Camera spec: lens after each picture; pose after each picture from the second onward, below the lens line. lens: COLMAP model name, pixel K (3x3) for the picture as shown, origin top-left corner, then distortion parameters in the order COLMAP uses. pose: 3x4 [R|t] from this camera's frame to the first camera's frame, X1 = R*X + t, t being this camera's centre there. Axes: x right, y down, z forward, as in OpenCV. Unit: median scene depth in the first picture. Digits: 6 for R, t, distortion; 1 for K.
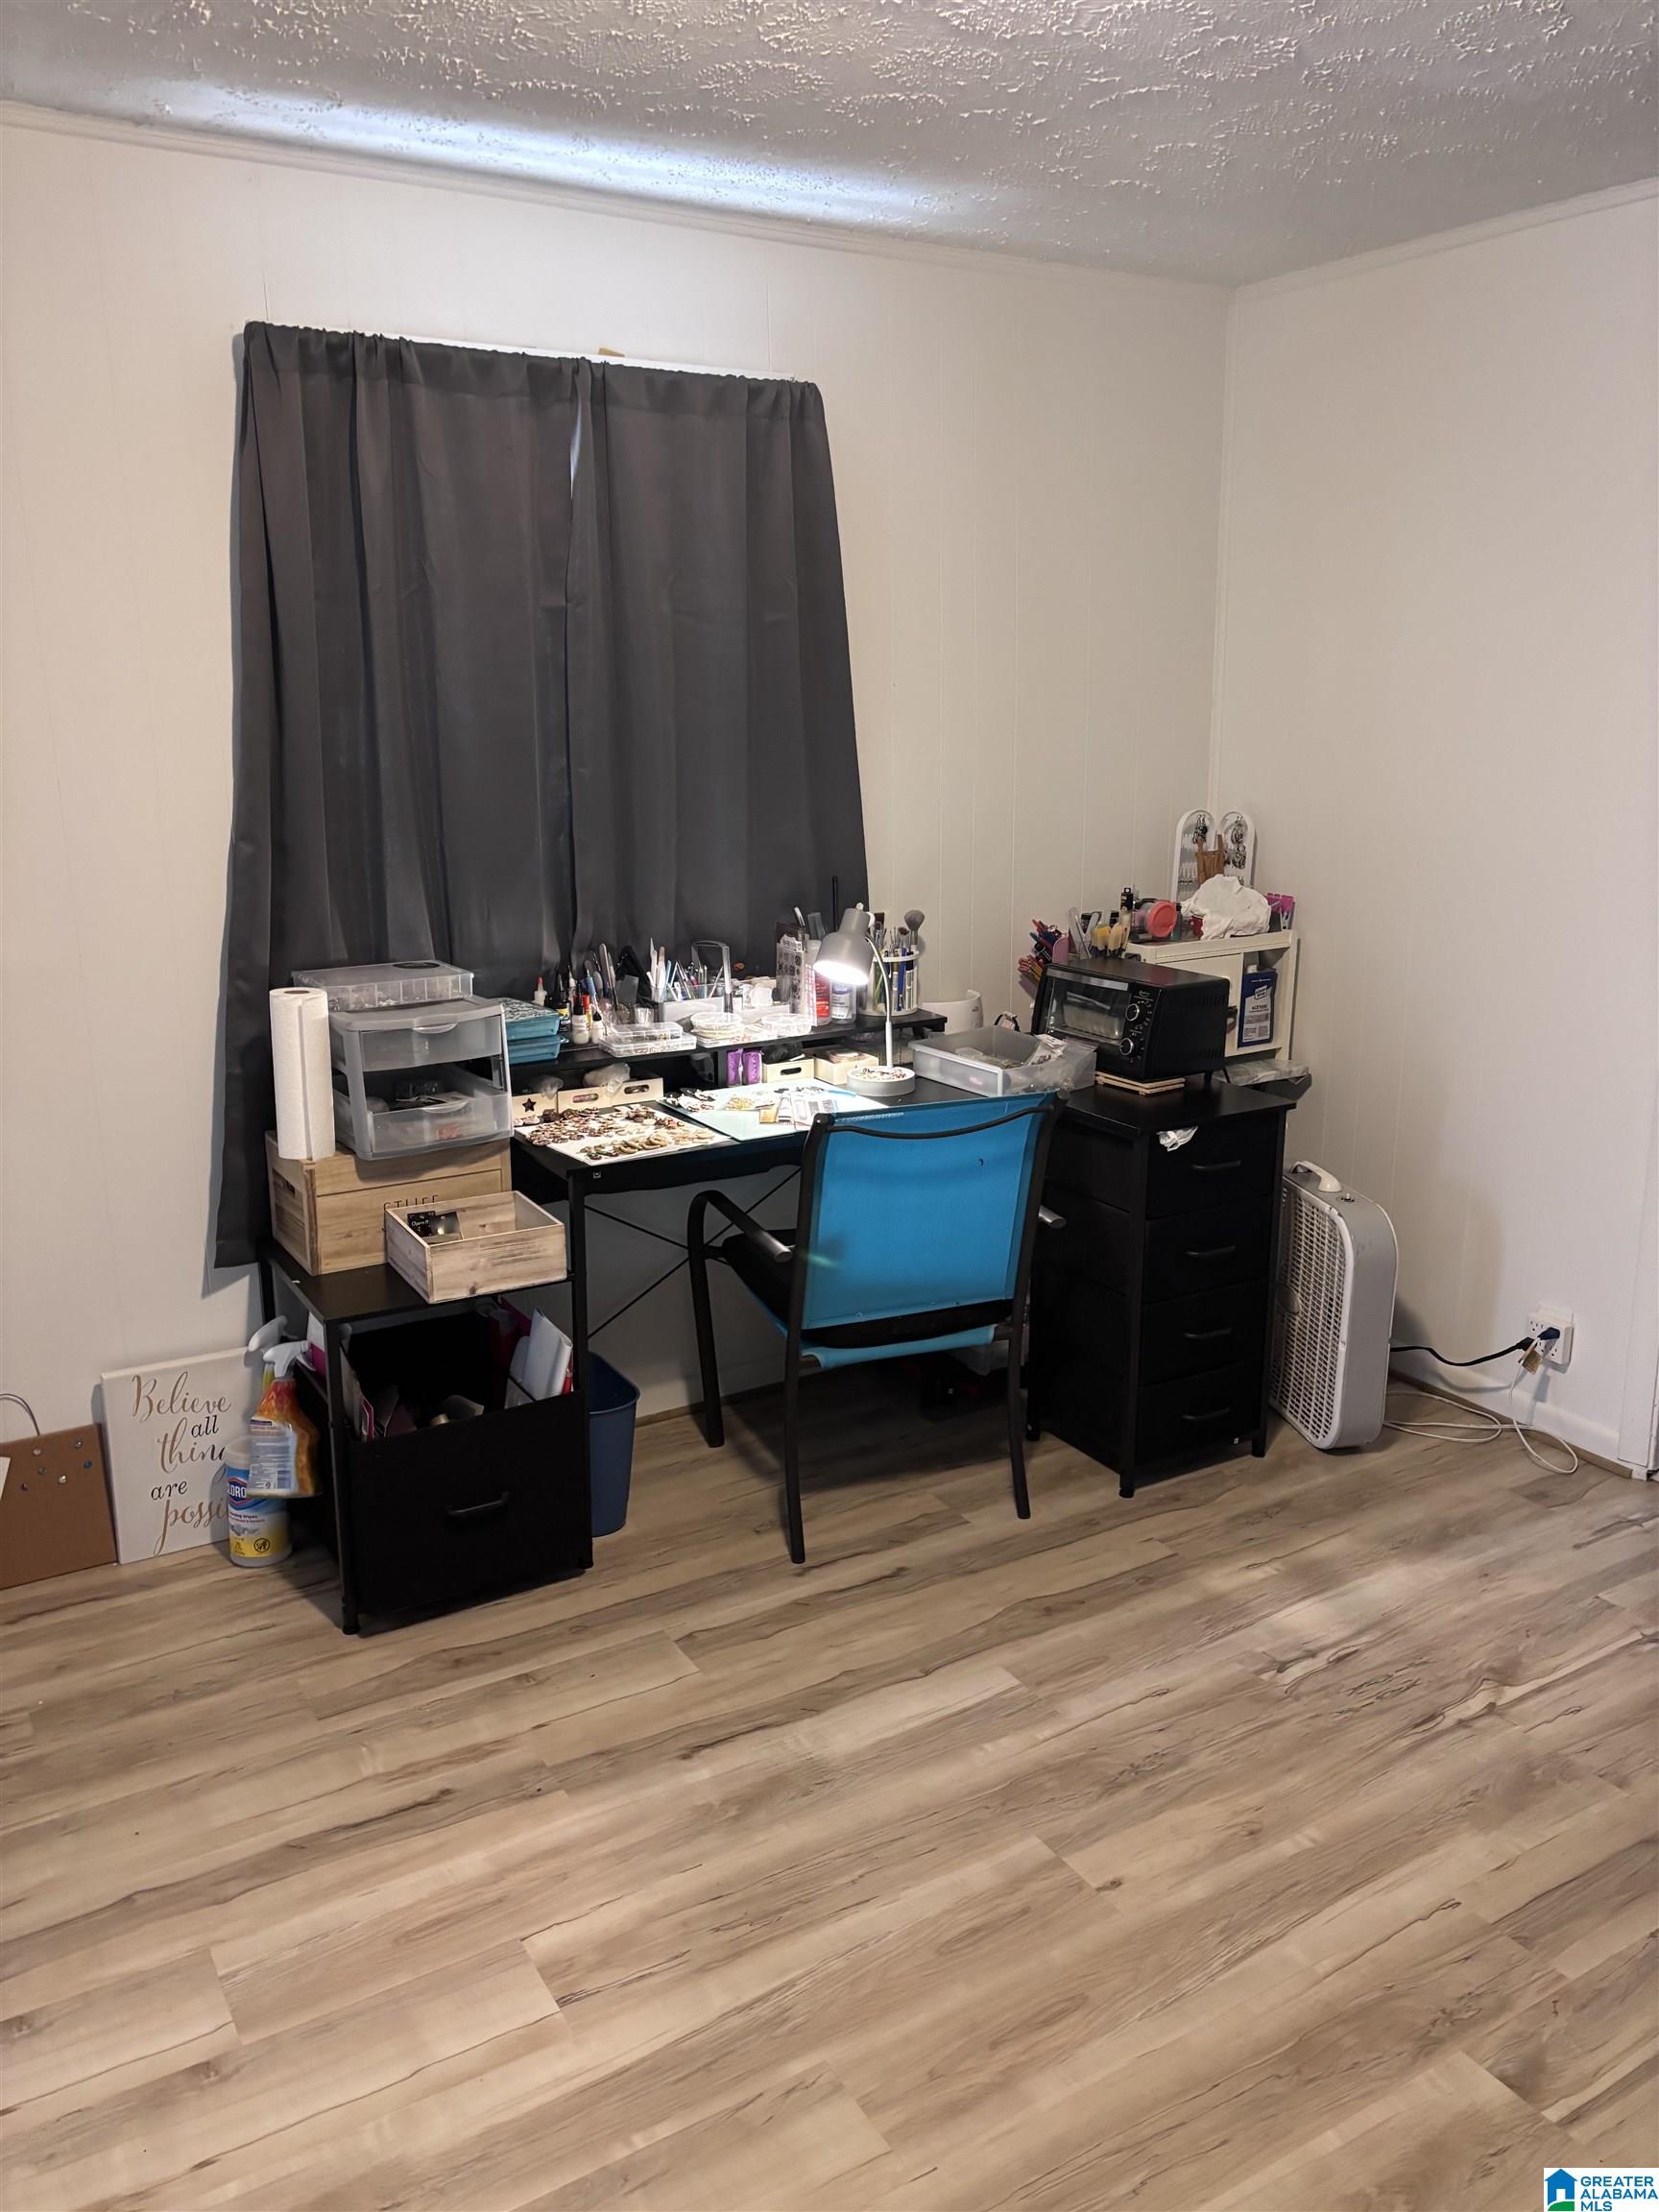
lens RADIAL K [[1677.3, 0, 819.0], [0, 1677.3, 1105.8], [0, 0, 1]] dist [0.023305, -0.023521]
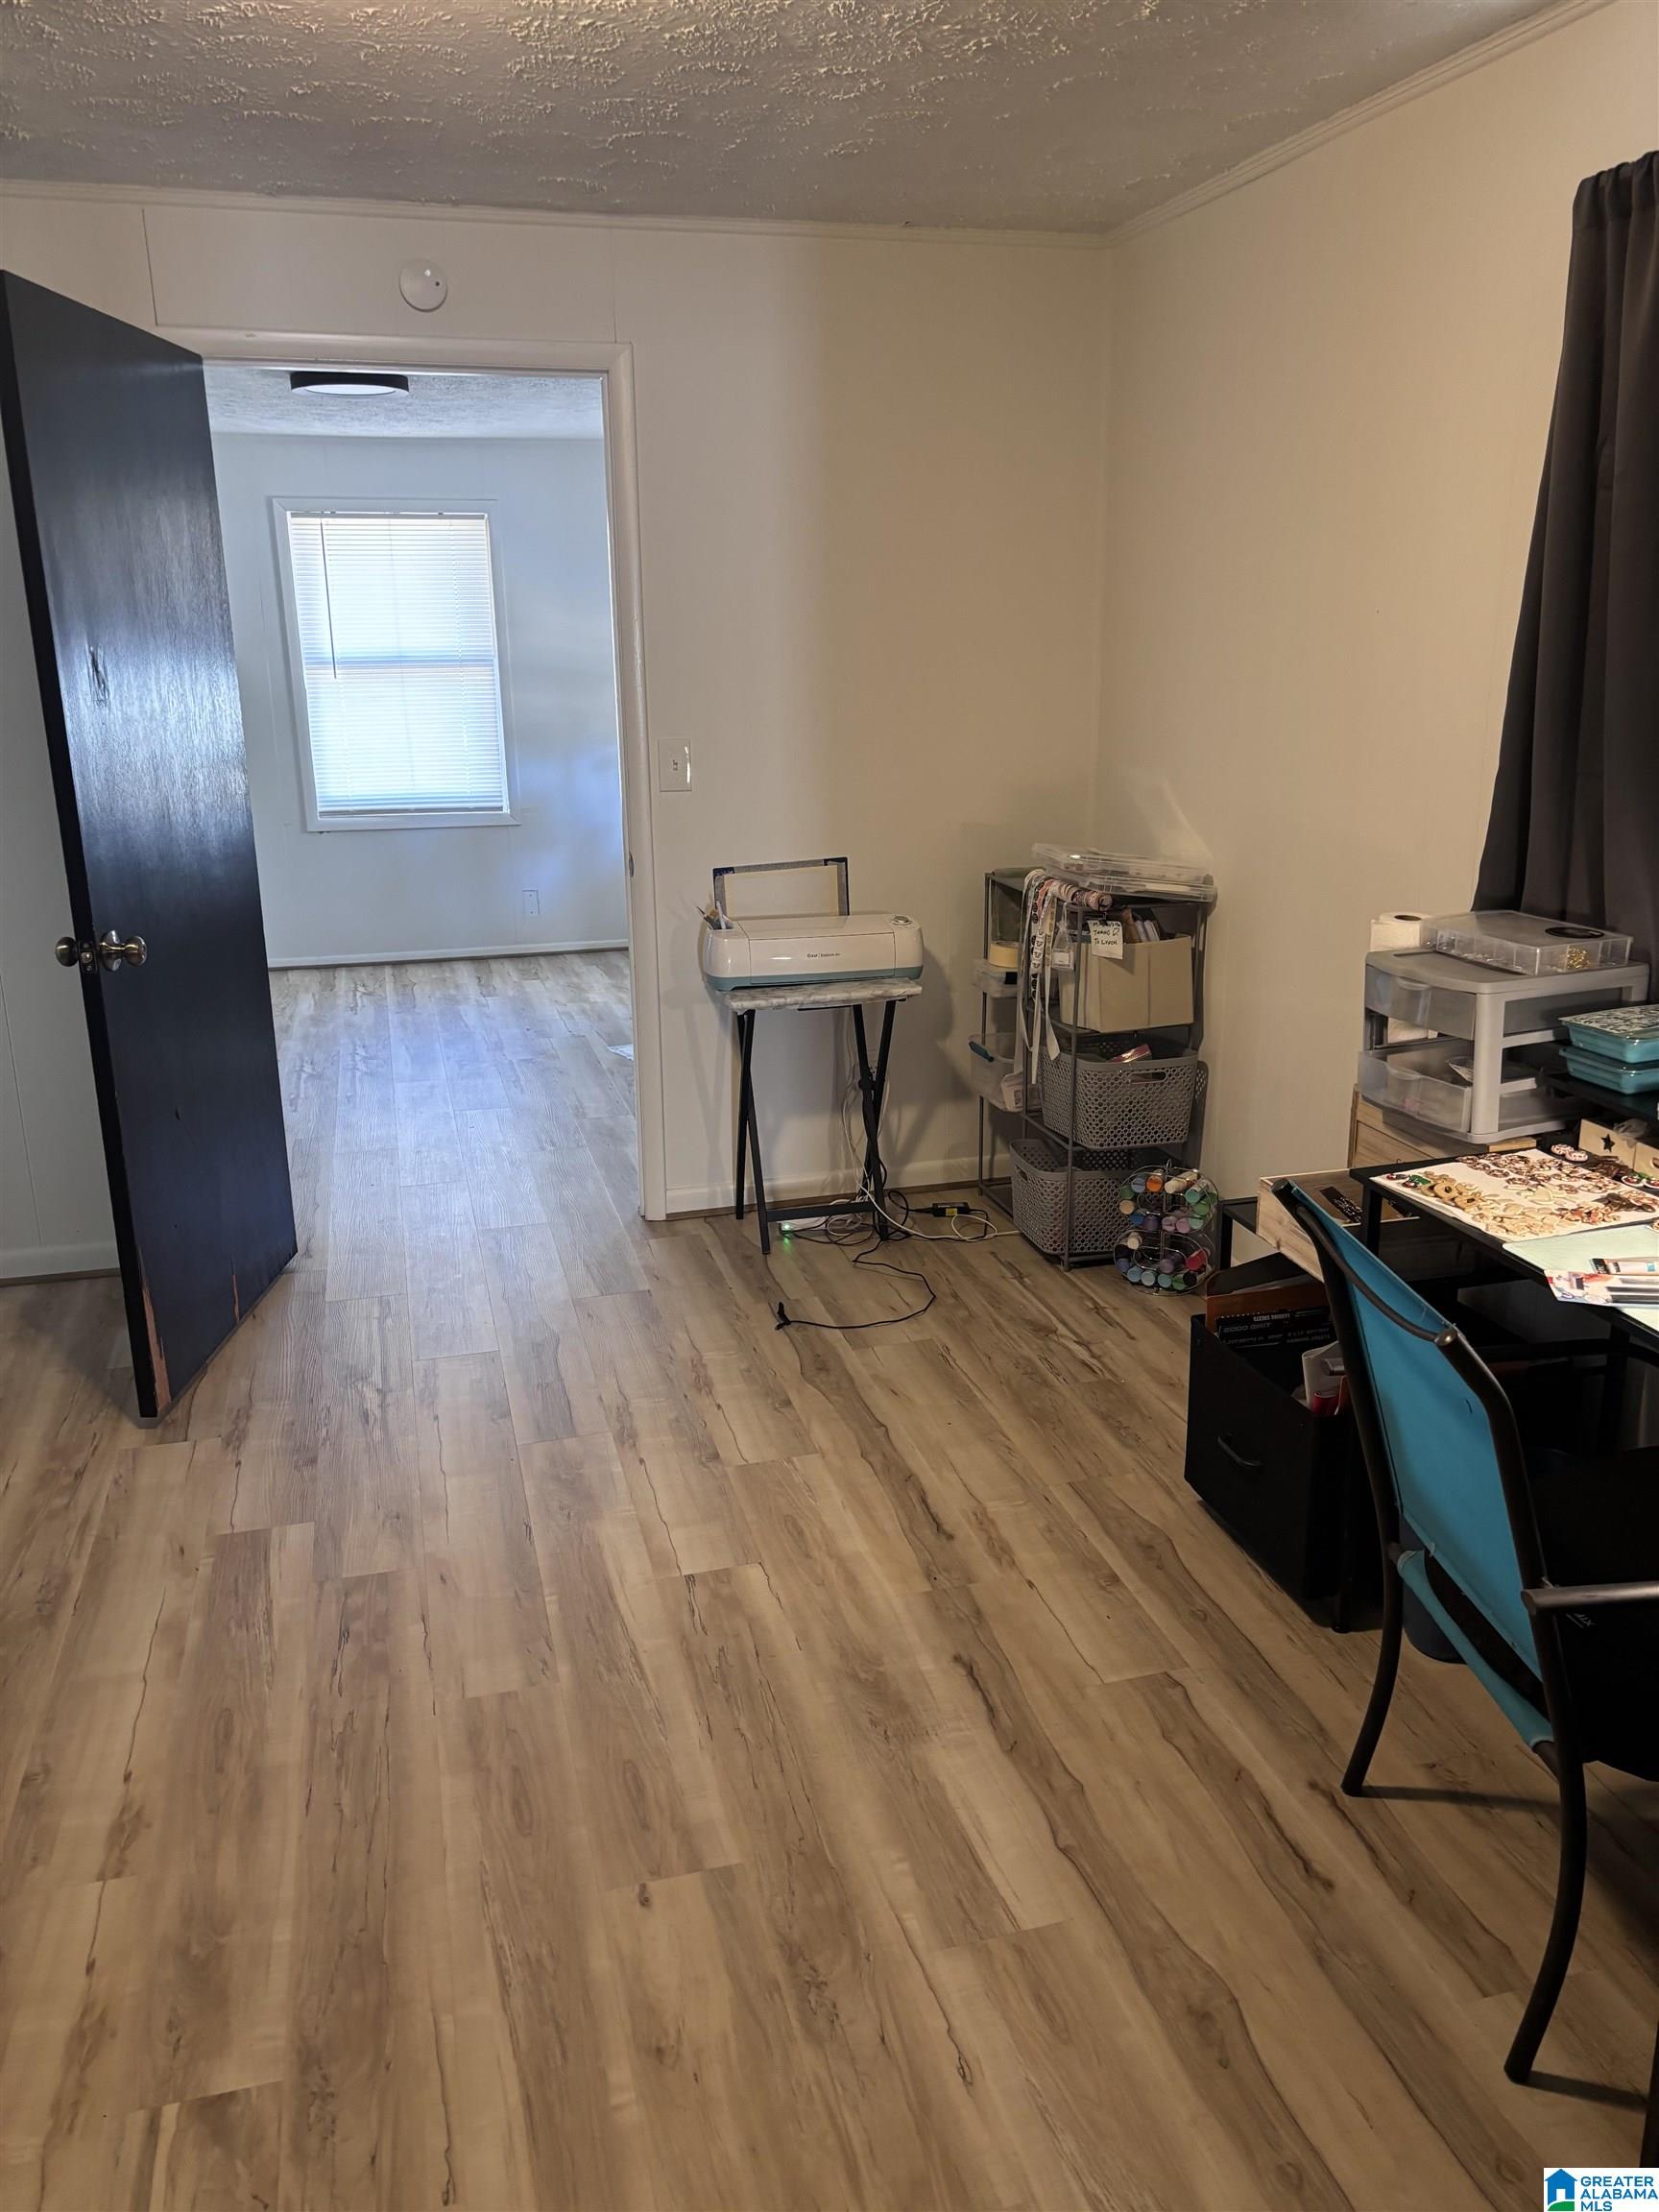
lens RADIAL K [[1677.3, 0, 829.3], [0, 1677.3, 1102.7], [0, 0, 1]] dist [0.023305, -0.023521]
pose [[-0.274585, 0.274868, -0.921439, 0.875406], [-0.214151, 0.916724, 0.337277, -0.279705], [0.937412, 0.289939, -0.192856, 1.129777]]
